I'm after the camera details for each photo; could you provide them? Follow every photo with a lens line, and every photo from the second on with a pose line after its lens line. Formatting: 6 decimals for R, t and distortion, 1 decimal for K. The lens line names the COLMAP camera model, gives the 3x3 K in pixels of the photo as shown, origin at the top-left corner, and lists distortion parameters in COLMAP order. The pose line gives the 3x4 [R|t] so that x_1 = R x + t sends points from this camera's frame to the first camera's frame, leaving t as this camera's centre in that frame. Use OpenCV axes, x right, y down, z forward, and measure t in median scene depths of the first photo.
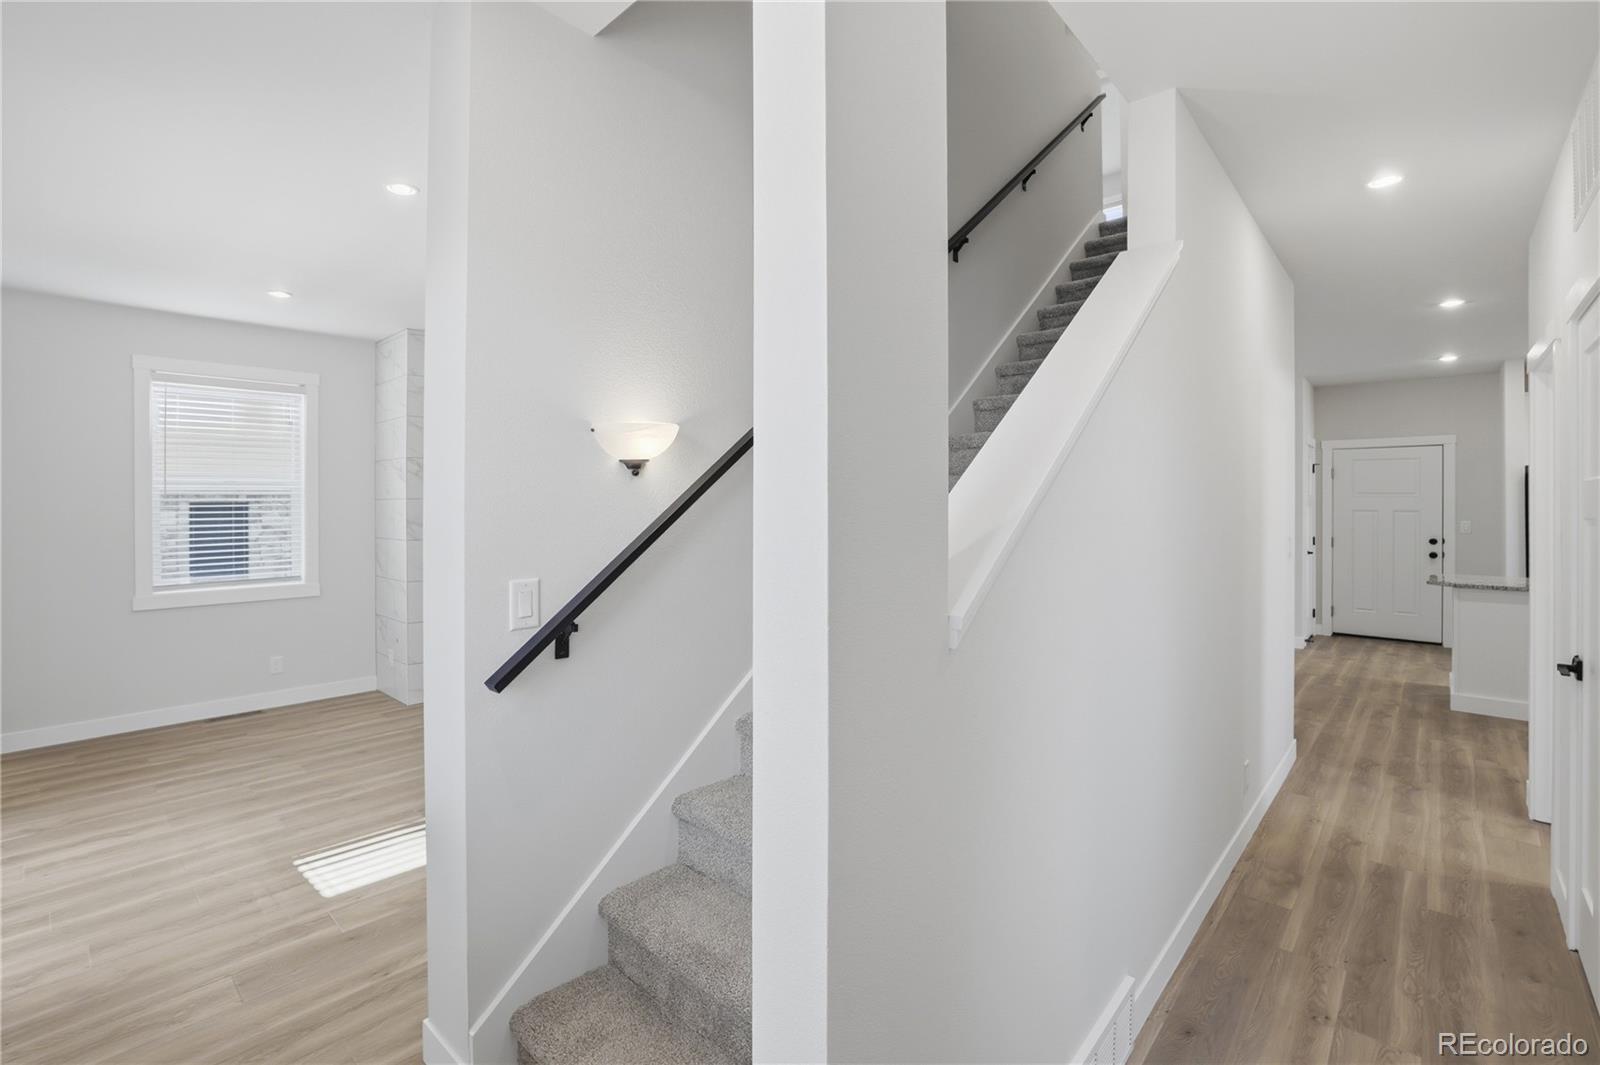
lens RADIAL K [[714.2, 0, 767.9], [0, 714.2, 496.0], [0, 0, 1]] dist [-0.025673, 0.006025]
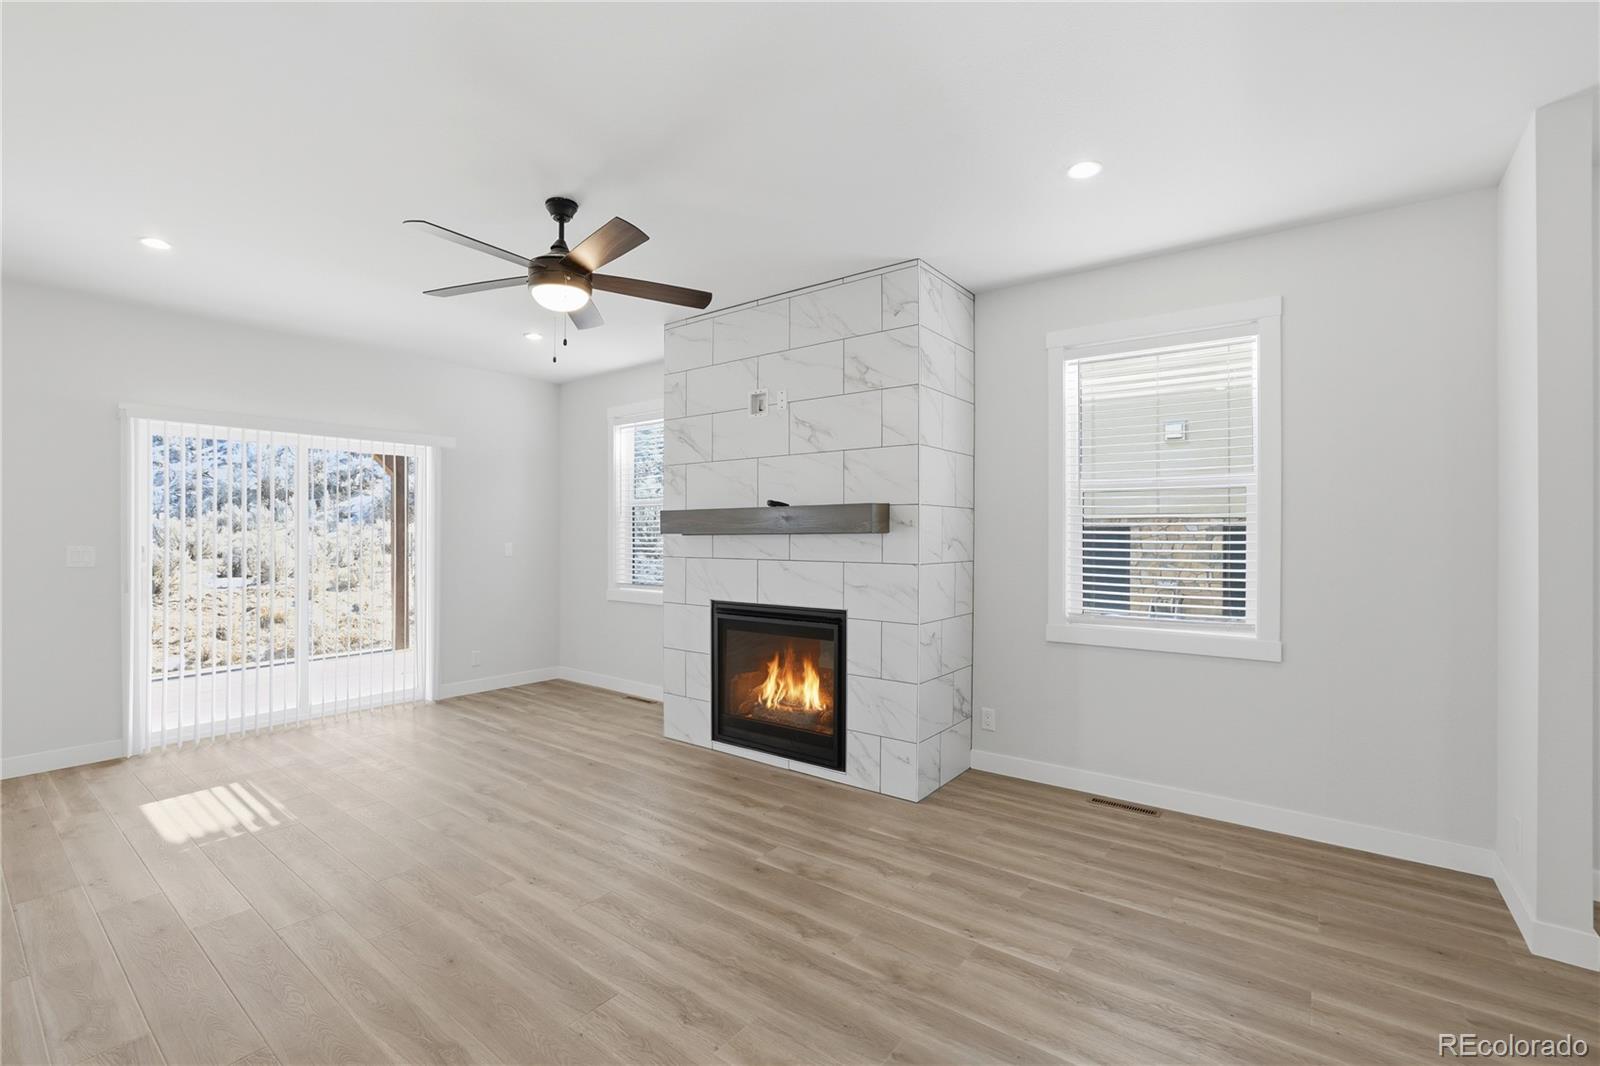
lens RADIAL K [[692.3, 0, 790.2], [0, 692.3, 534.0], [0, 0, 1]] dist [-0.043840, 0.013451]
pose [[0.110558, 0.004045, -0.993861, 0.464409], [0.006534, 0.999967, 0.004796, 0.036004], [0.993848, -0.007024, 0.110528, 1.260771]]
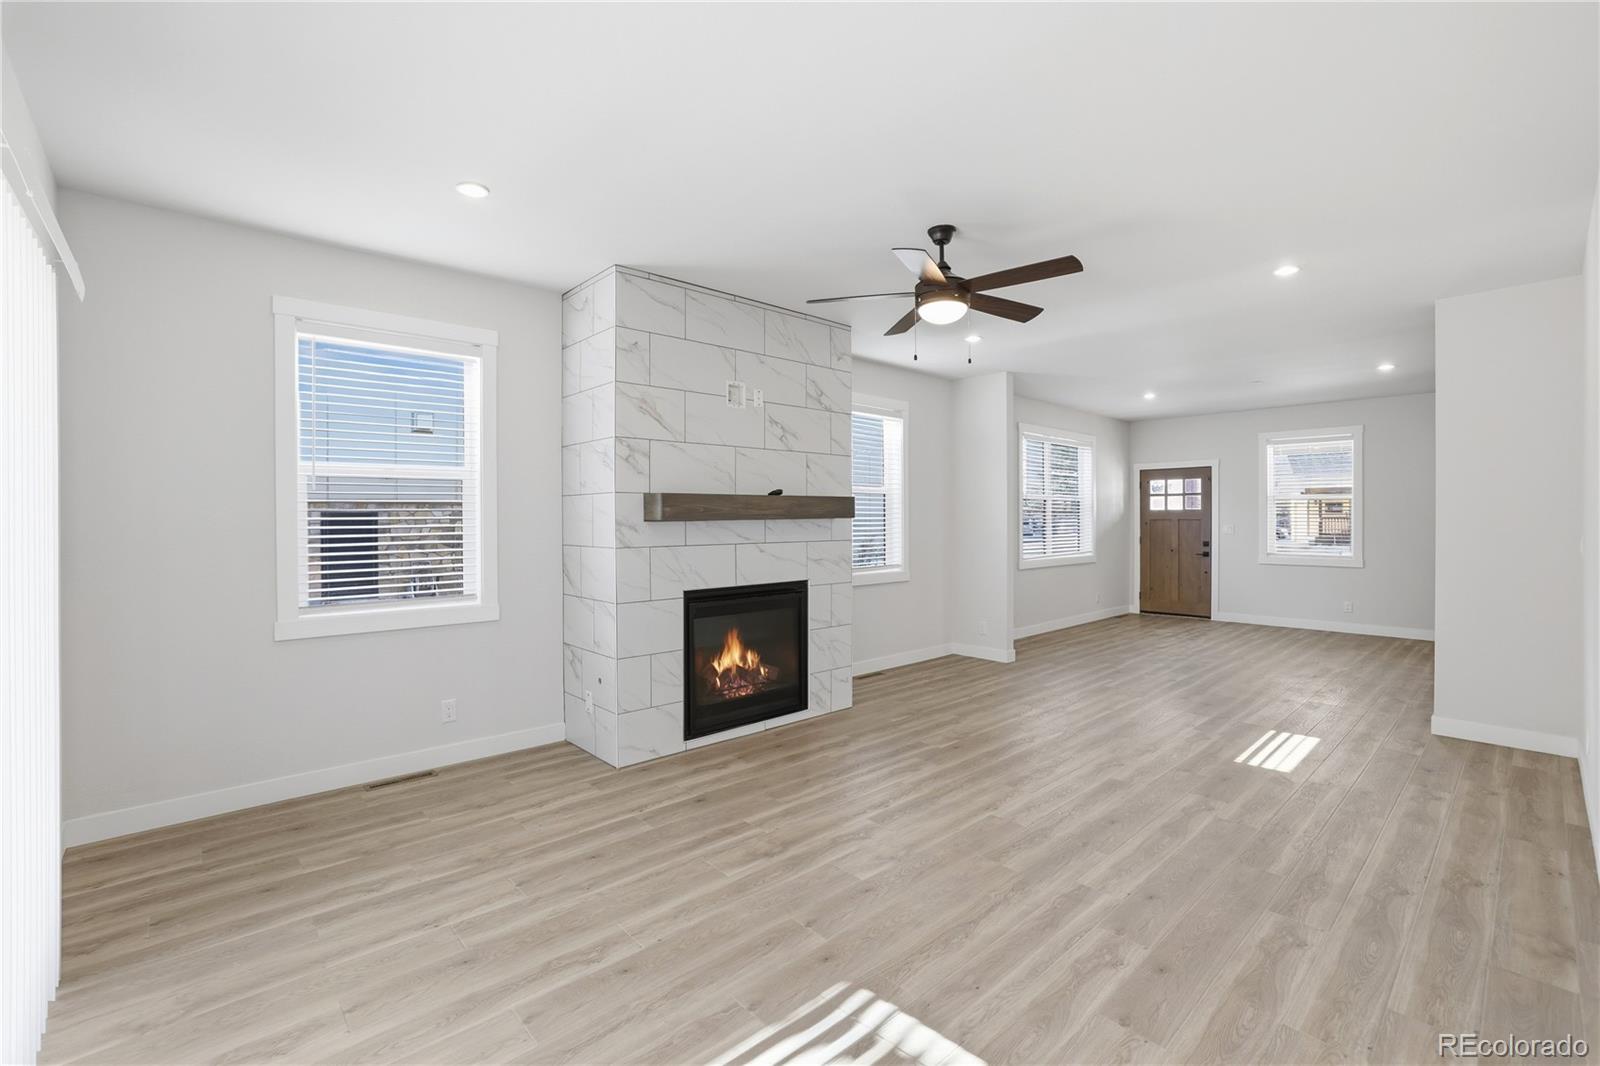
lens RADIAL K [[692.6, 0, 780.3], [0, 692.6, 516.9], [0, 0, 1]] dist [-0.042729, 0.013866]
pose [[0.996356, 0.001204, -0.085282, -0.327109], [-0.000566, 0.999972, 0.007498, 0.028921], [0.085288, -0.007422, 0.996329, 0.348835]]
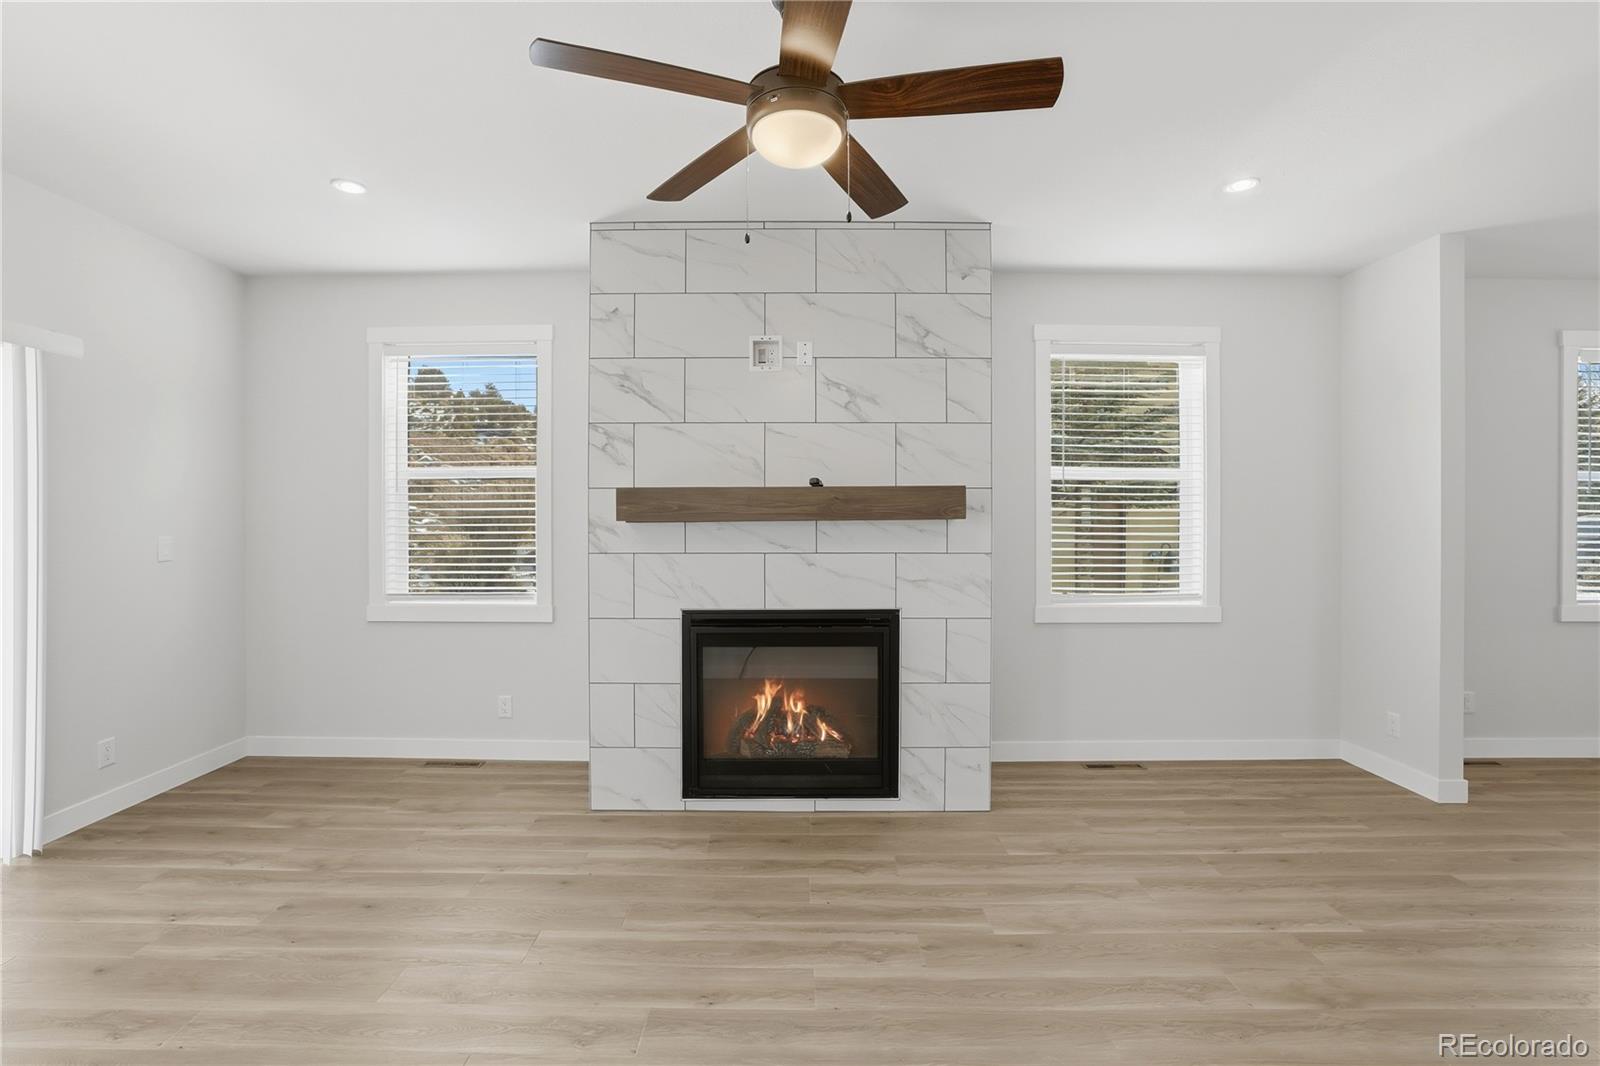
lens RADIAL K [[692.6, 0, 780.3], [0, 692.6, 516.9], [0, 0, 1]] dist [-0.042729, 0.013866]
pose [[0.688123, 0.003884, -0.725584, 0.069347], [0.003324, 0.999958, 0.008505, 0.030118], [0.725586, -0.008264, 0.688082, 0.828169]]
